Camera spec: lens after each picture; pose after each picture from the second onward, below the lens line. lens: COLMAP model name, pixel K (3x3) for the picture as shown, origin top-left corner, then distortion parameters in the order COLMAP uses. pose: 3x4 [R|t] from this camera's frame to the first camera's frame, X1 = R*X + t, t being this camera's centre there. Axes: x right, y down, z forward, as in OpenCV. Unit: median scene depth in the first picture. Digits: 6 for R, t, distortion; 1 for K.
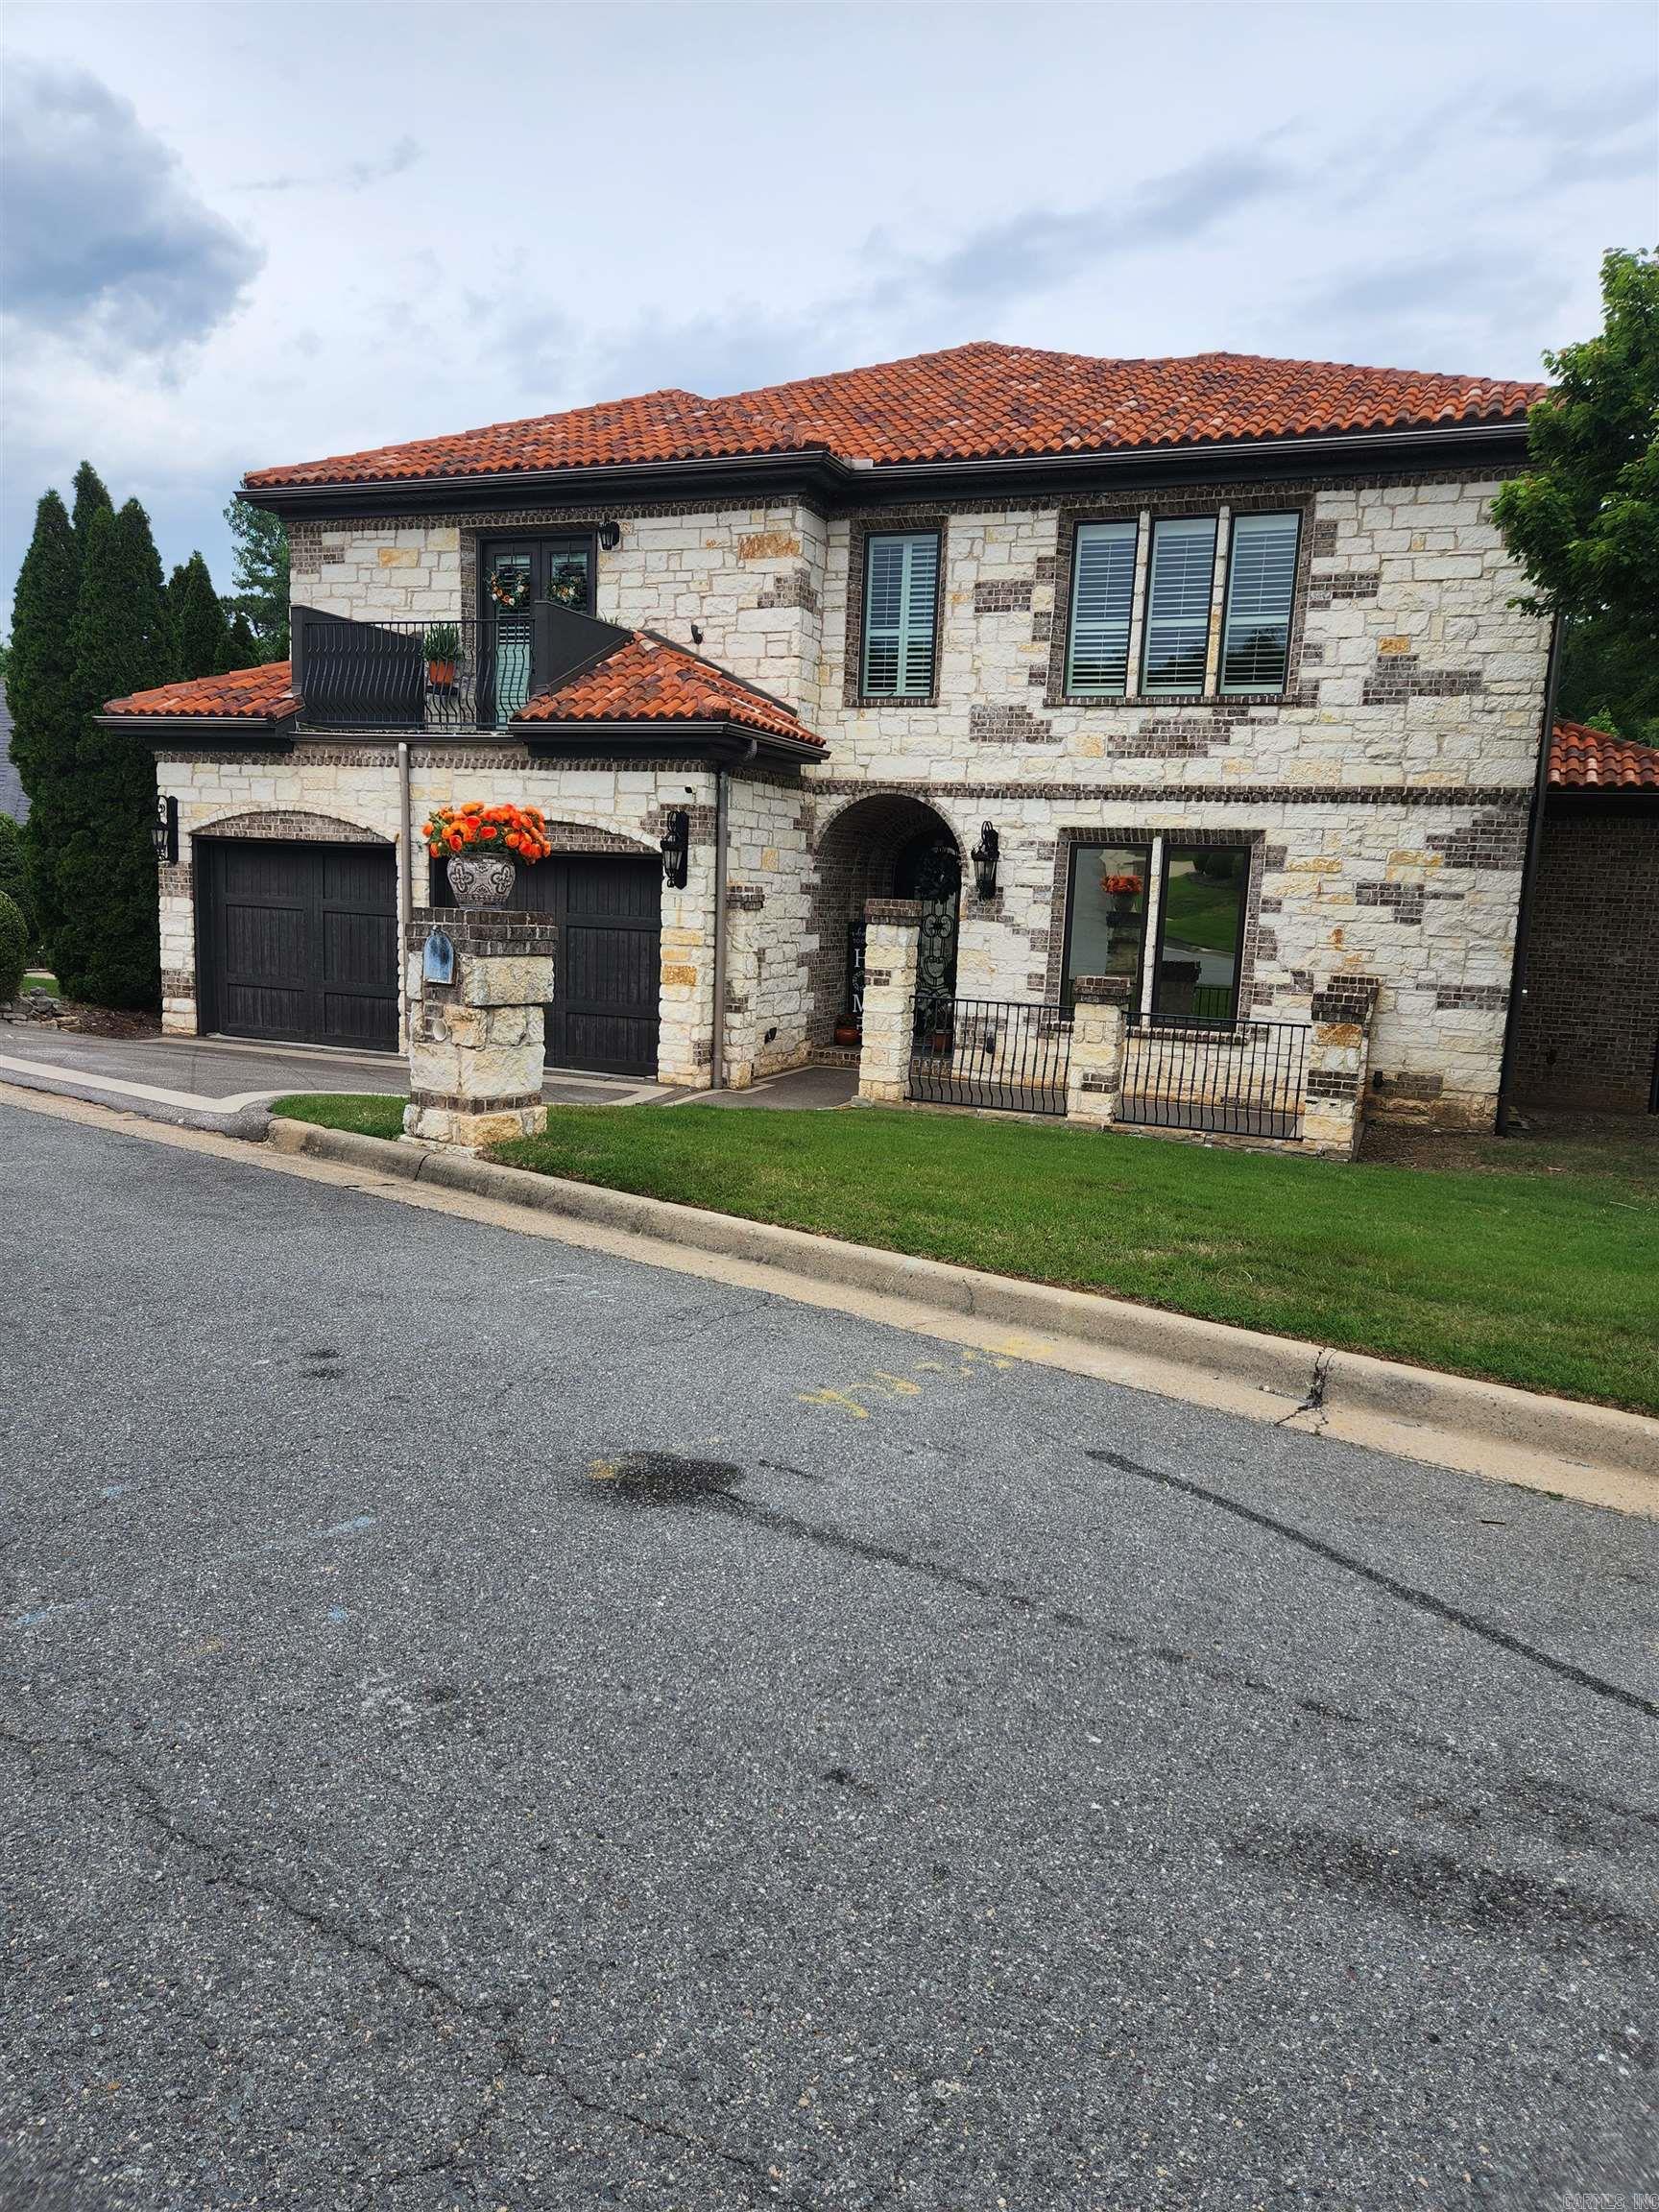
lens RADIAL K [[1471.2, 0, 792.4], [0, 1471.2, 1140.4], [0, 0, 1]] dist [0.062665, -0.031731]
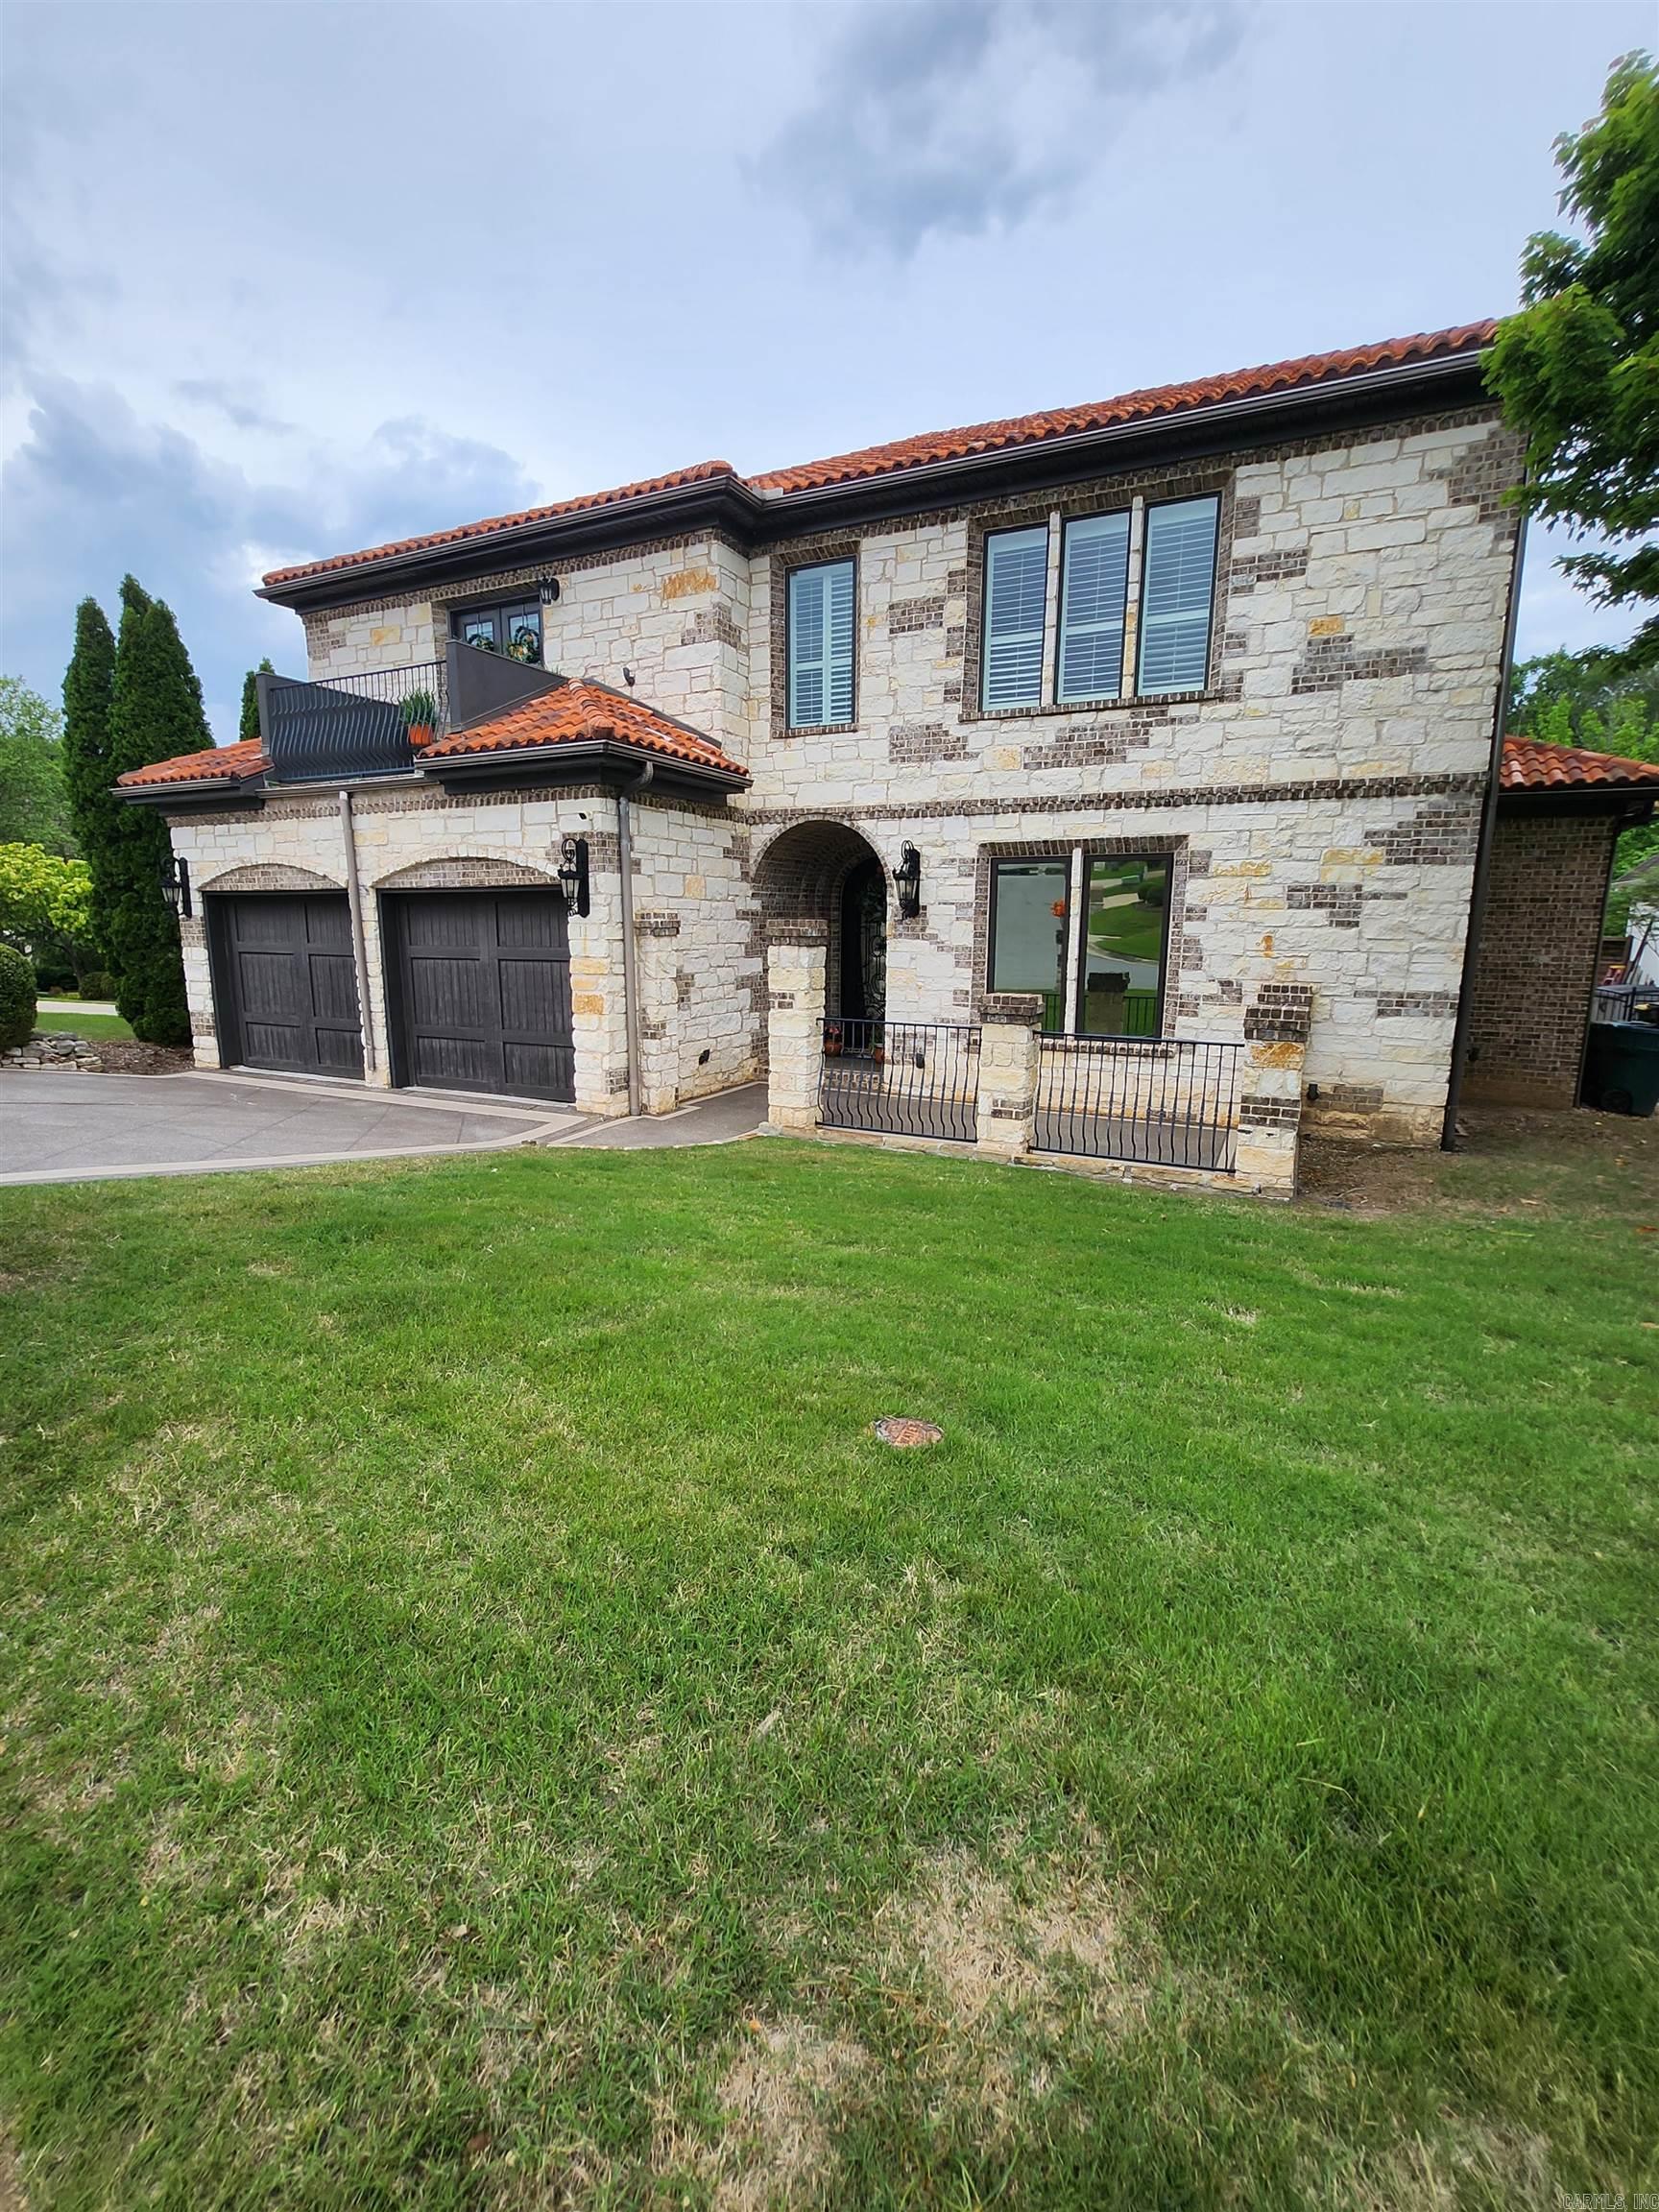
lens RADIAL K [[958.4, 0, 794.5], [0, 958.4, 1122.6], [0, 0, 1]] dist [-0.004435, 0.002535]
pose [[0.995892, -0.020580, -0.088183, 0.111620], [0.023334, 0.999268, 0.030321, -0.045891], [0.087495, -0.032254, 0.995643, 0.342242]]
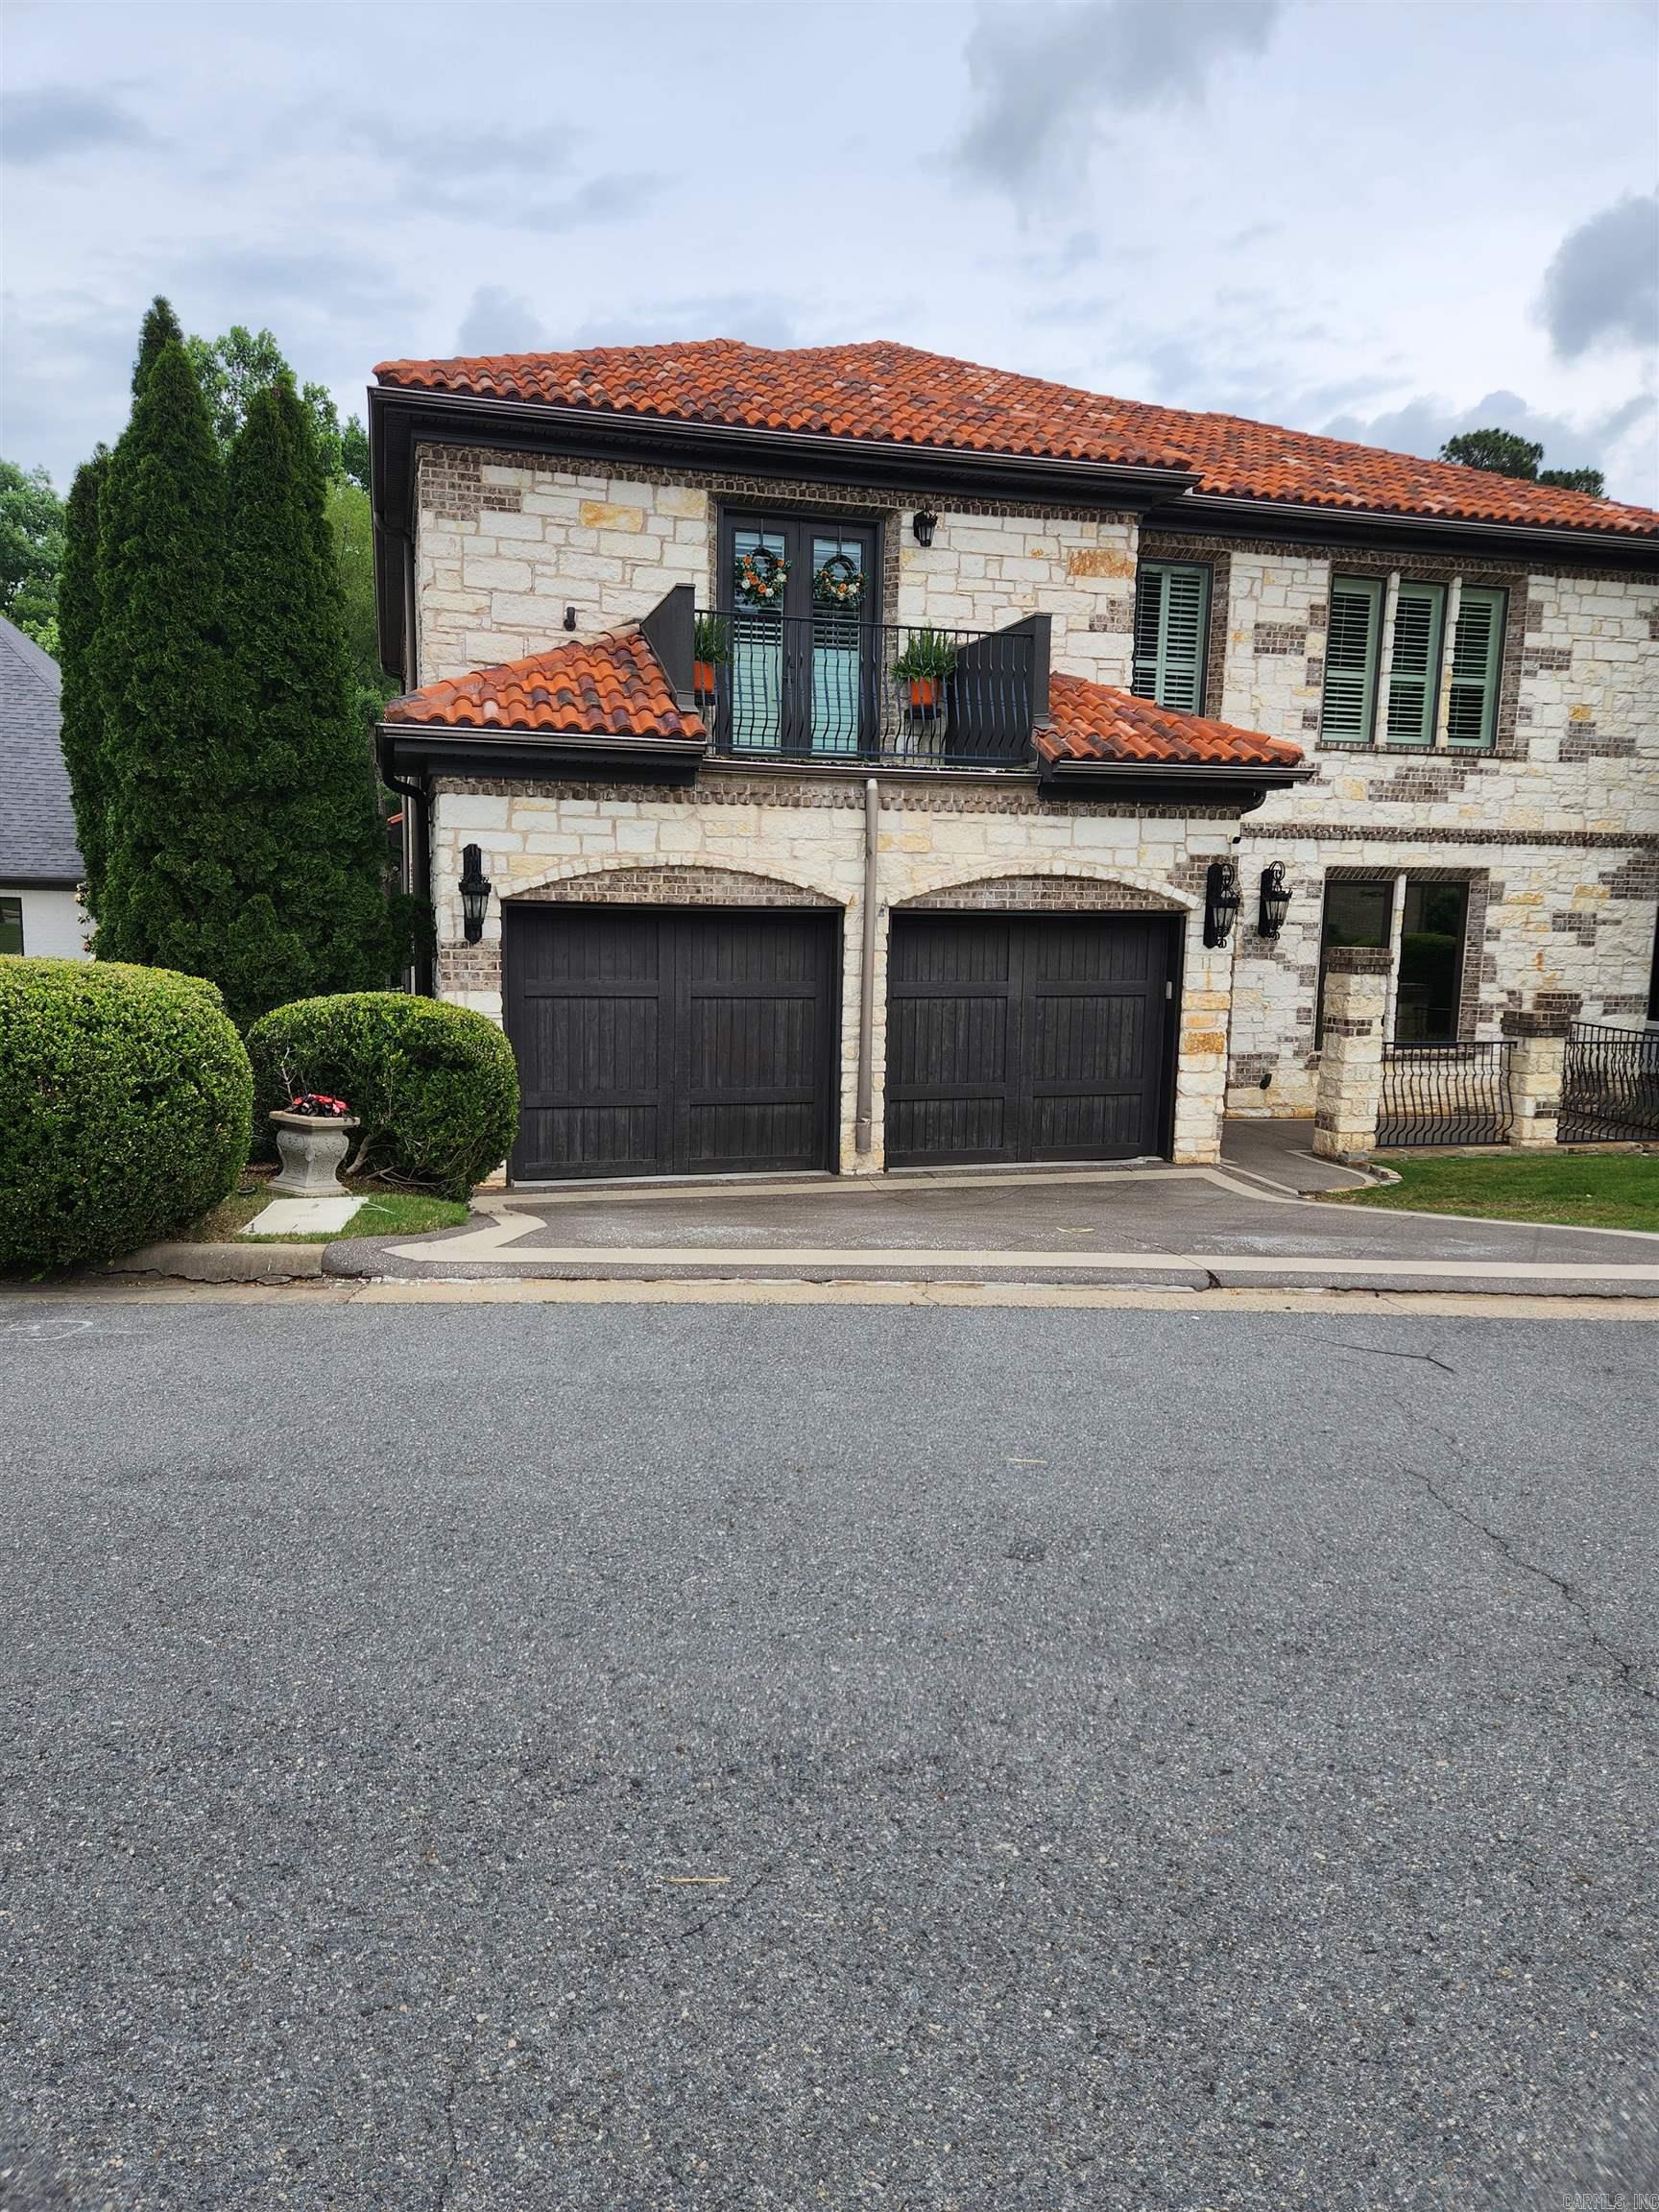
lens RADIAL K [[1471.2, 0, 777.1], [0, 1471.2, 1138.0], [0, 0, 1]] dist [0.062665, -0.031731]
pose [[0.787796, -0.128584, 0.602365, -0.792151], [0.119642, 0.991285, 0.055132, -0.128946], [-0.604205, 0.028635, 0.796314, 0.415477]]
